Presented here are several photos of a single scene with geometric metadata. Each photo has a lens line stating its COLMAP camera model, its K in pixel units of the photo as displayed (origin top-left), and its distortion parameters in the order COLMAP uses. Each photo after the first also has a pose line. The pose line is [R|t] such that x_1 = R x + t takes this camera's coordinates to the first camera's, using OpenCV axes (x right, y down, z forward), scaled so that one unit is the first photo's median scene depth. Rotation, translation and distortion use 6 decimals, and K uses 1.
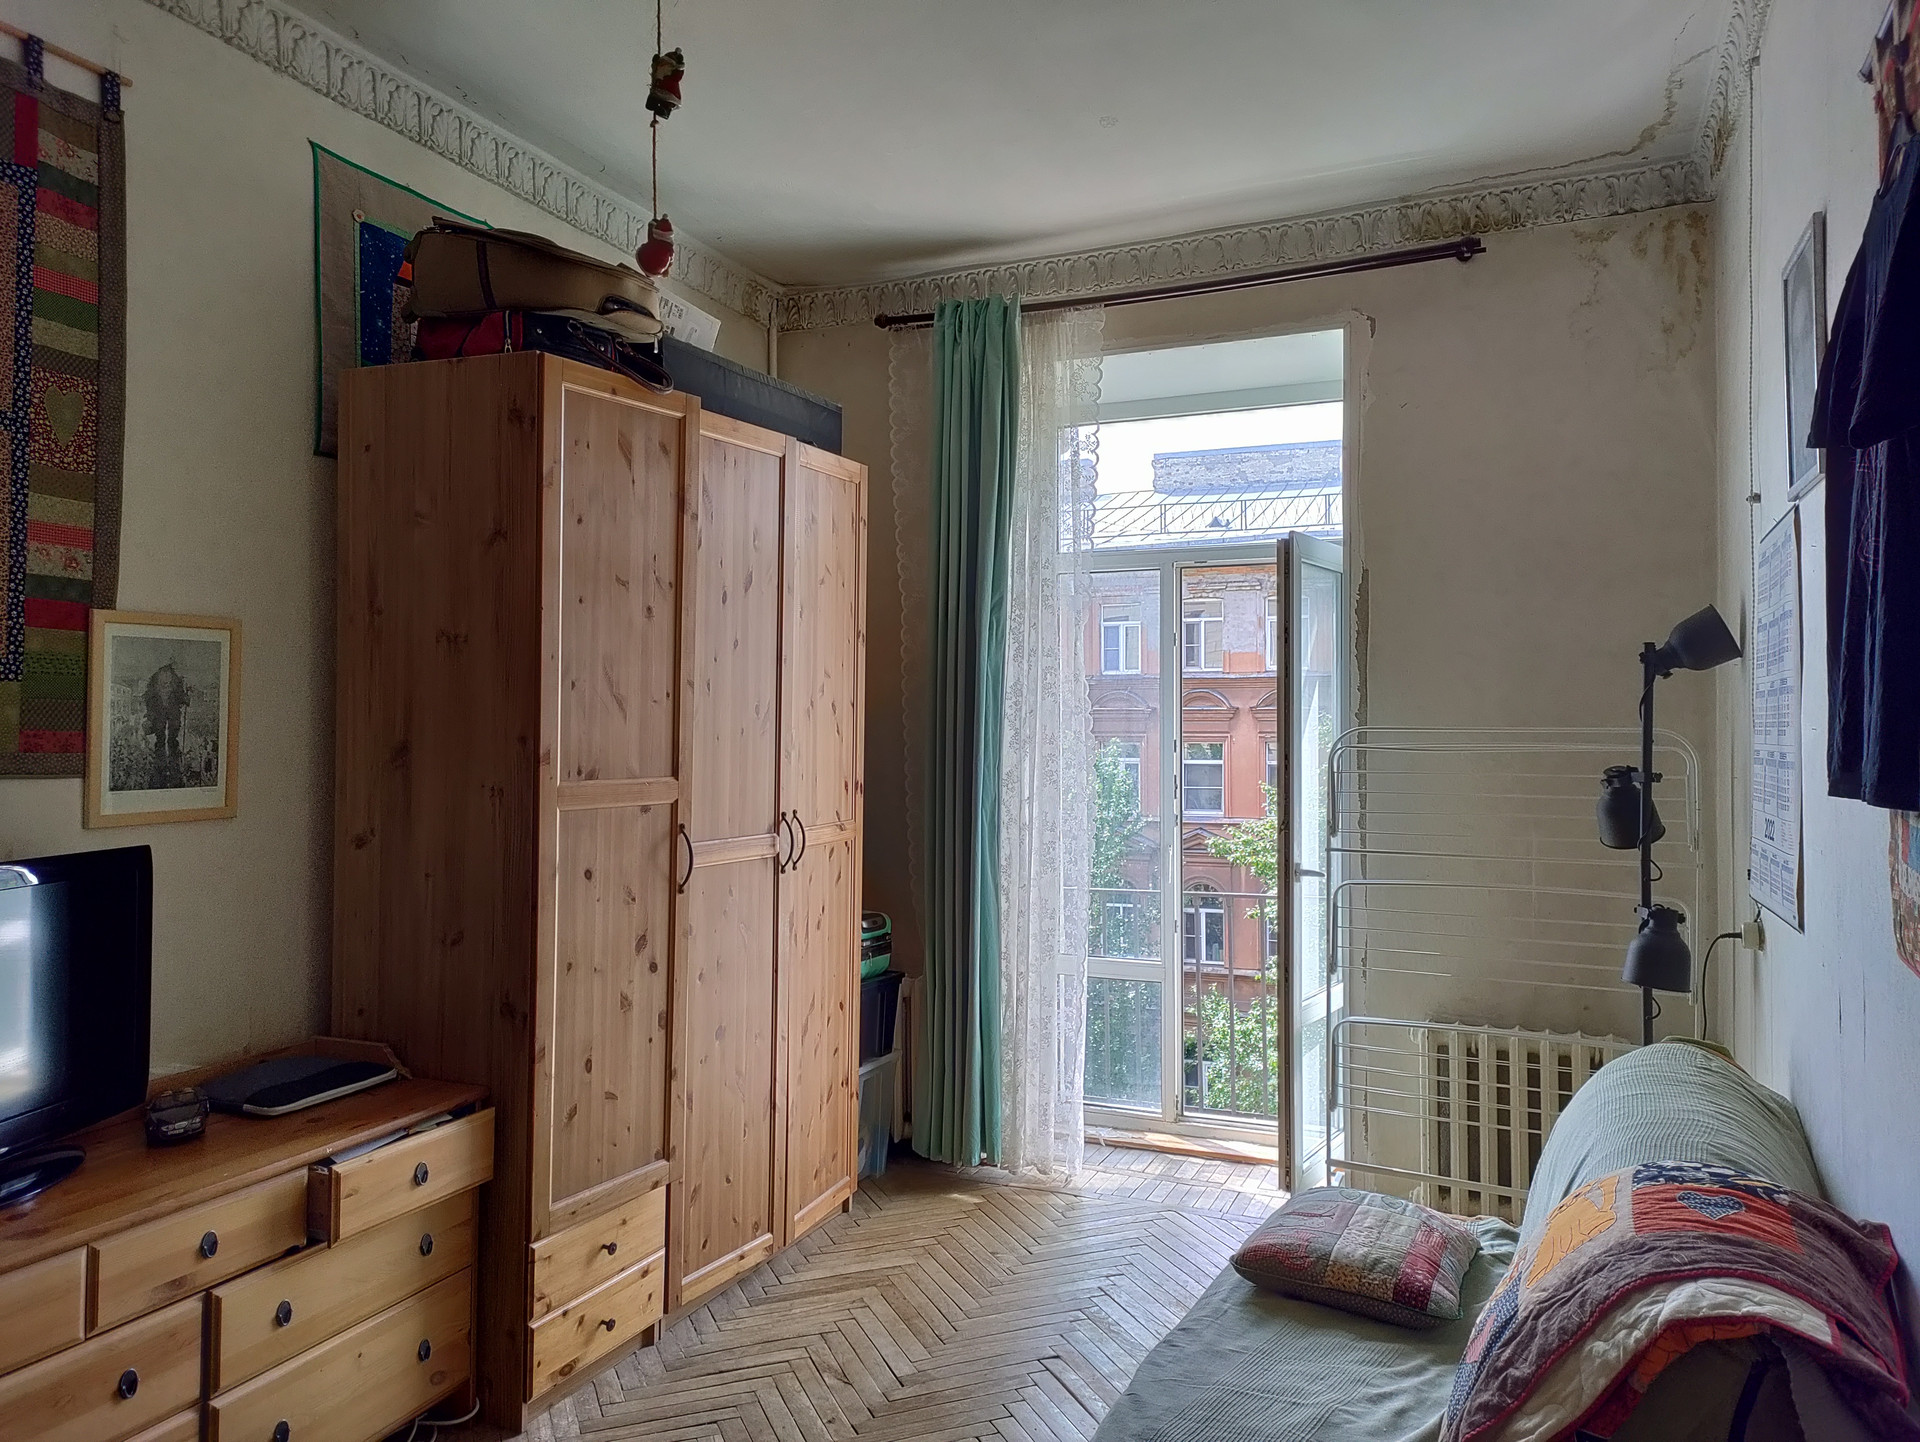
lens RADIAL K [[1405.4, 0, 958.8], [0, 1405.4, 716.0], [0, 0, 1]] dist [0.029232, -0.017593]
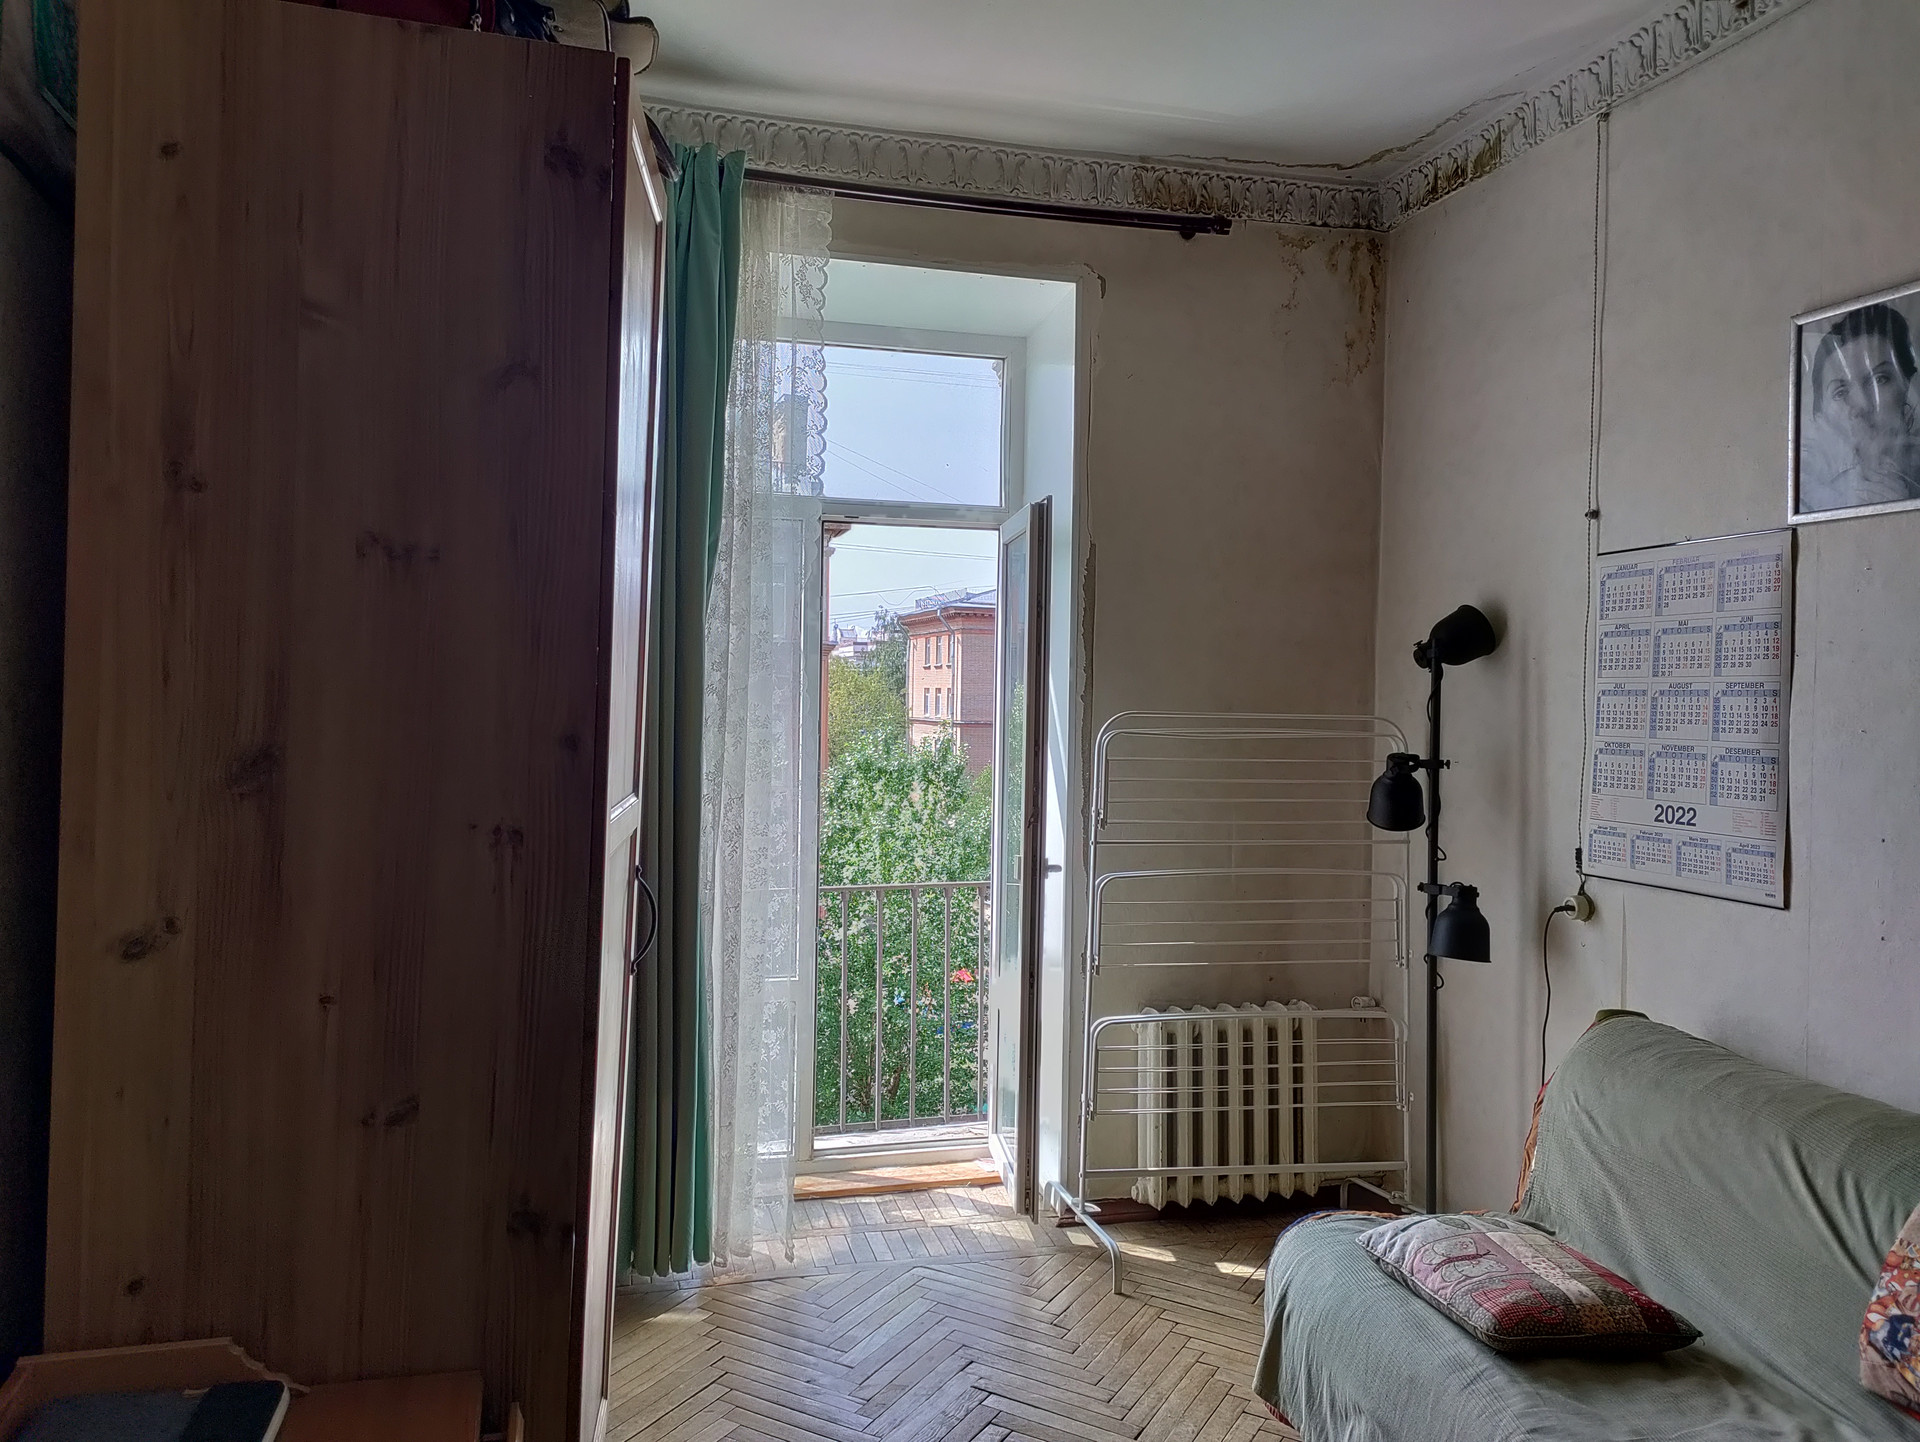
lens RADIAL K [[1405.4, 0, 961.6], [0, 1405.4, 719.5], [0, 0, 1]] dist [0.029232, -0.017593]
pose [[0.780483, 0.002383, 0.625172, -0.389147], [-0.021420, 0.999508, 0.022932, -0.006412], [-0.624809, -0.031289, 0.780150, 0.332128]]
